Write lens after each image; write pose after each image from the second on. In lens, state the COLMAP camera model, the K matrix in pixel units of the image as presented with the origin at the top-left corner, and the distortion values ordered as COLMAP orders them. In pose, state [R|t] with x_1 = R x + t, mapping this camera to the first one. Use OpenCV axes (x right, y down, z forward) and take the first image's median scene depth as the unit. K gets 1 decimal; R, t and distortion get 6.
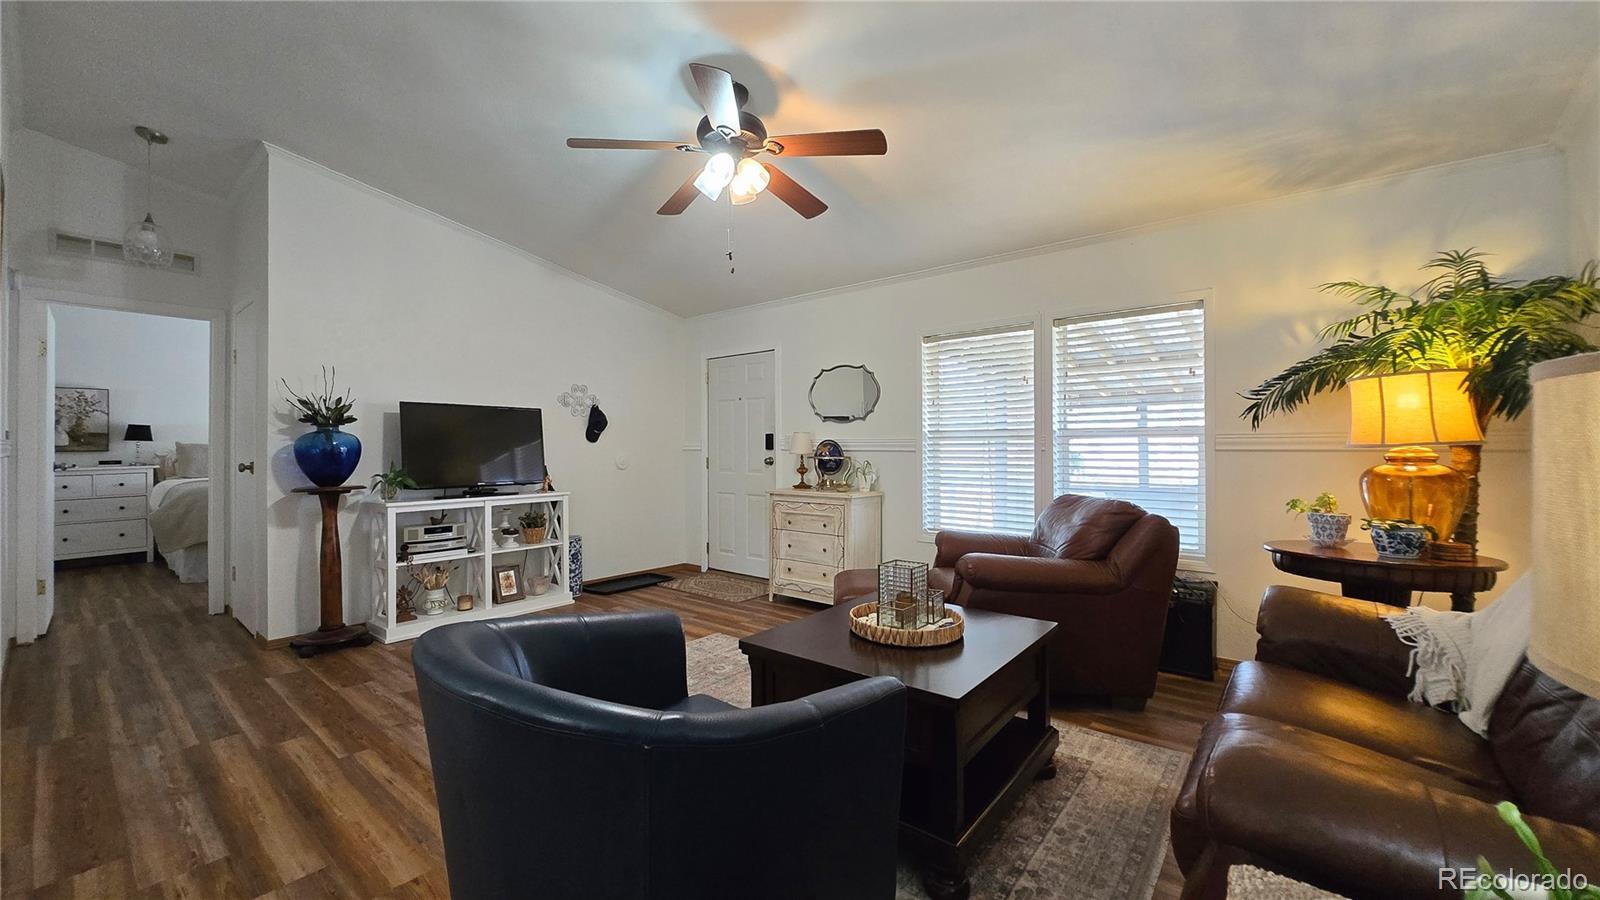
lens RADIAL K [[622.0, 0, 801.0], [0, 622.0, 447.9], [0, 0, 1]] dist [0.000025, -0.000491]
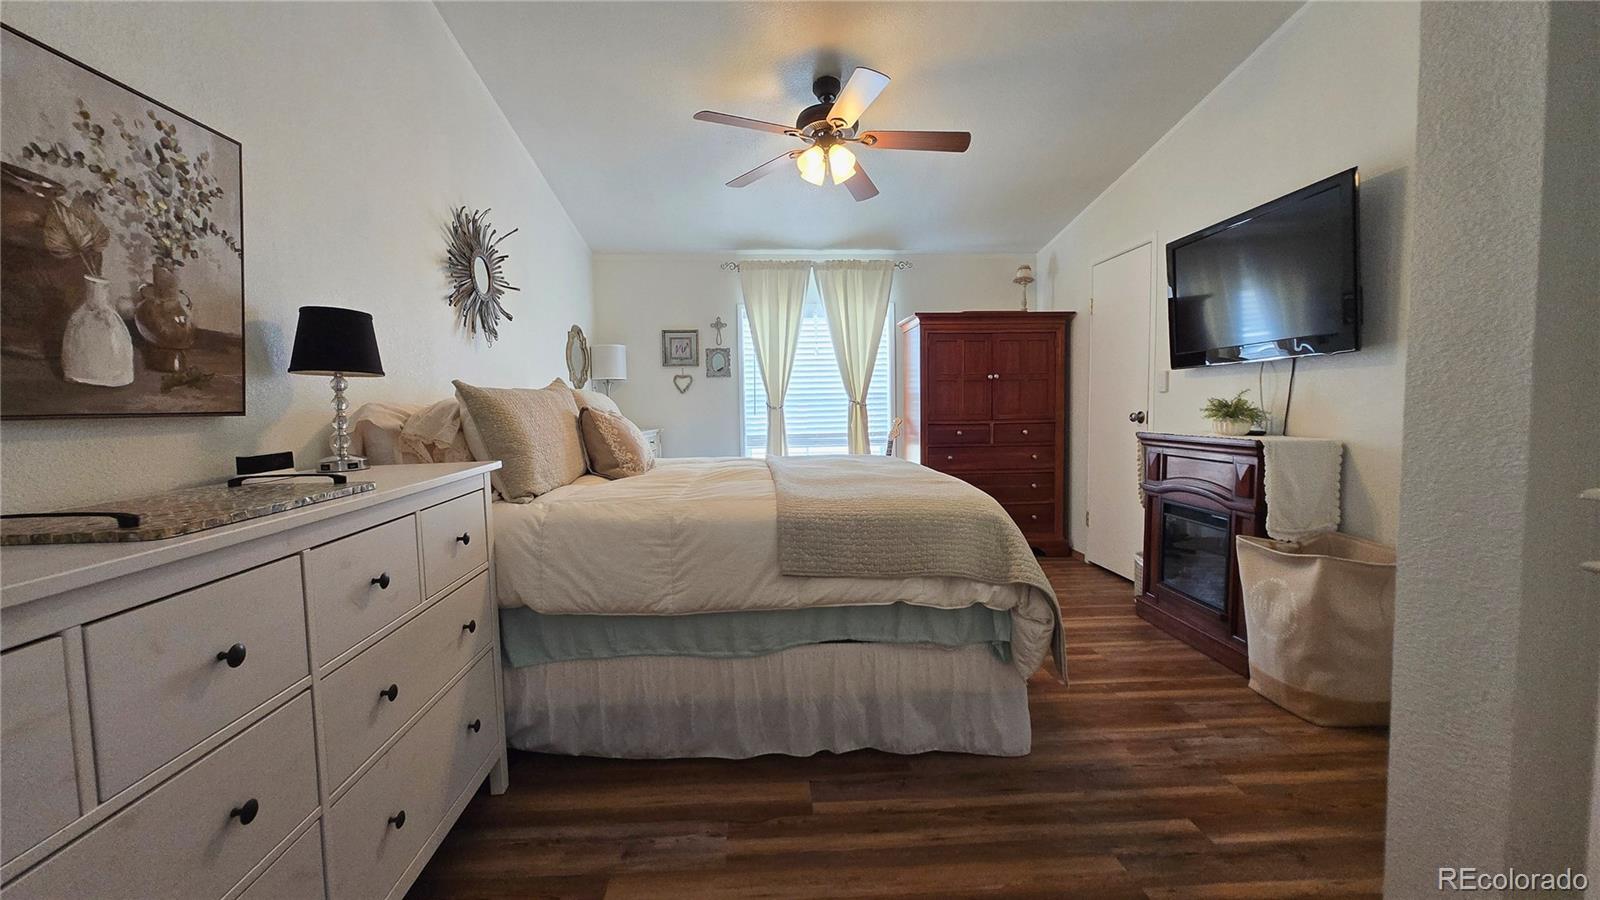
lens RADIAL K [[622.0, 0, 788.9], [0, 622.0, 449.4], [0, 0, 1]] dist [0.000025, -0.000491]
pose [[0.727542, -0.050732, 0.684185, -1.128856], [0.014529, 0.998178, 0.058564, 0.007434], [-0.685910, -0.032667, 0.726953, 0.690829]]
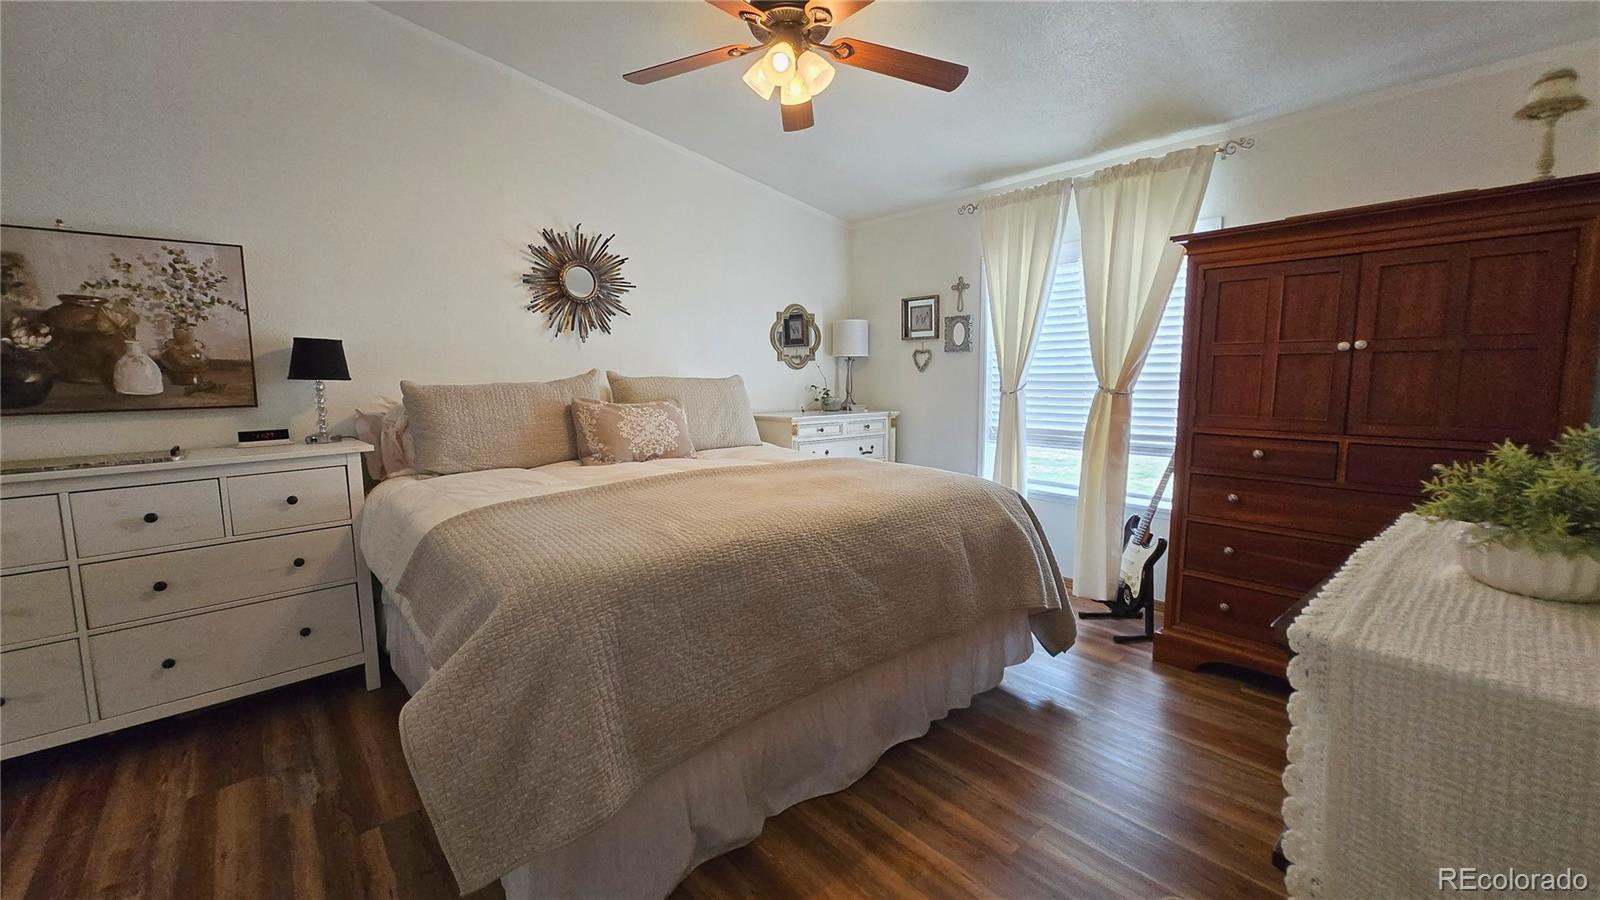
lens RADIAL K [[622.0, 0, 795.6], [0, 622.0, 447.1], [0, 0, 1]] dist [0.000025, -0.000491]
pose [[0.987609, 0.018103, -0.155888, -0.711897], [-0.000068, 0.993374, 0.114929, -0.014816], [0.156935, -0.113494, 0.981066, 0.661076]]
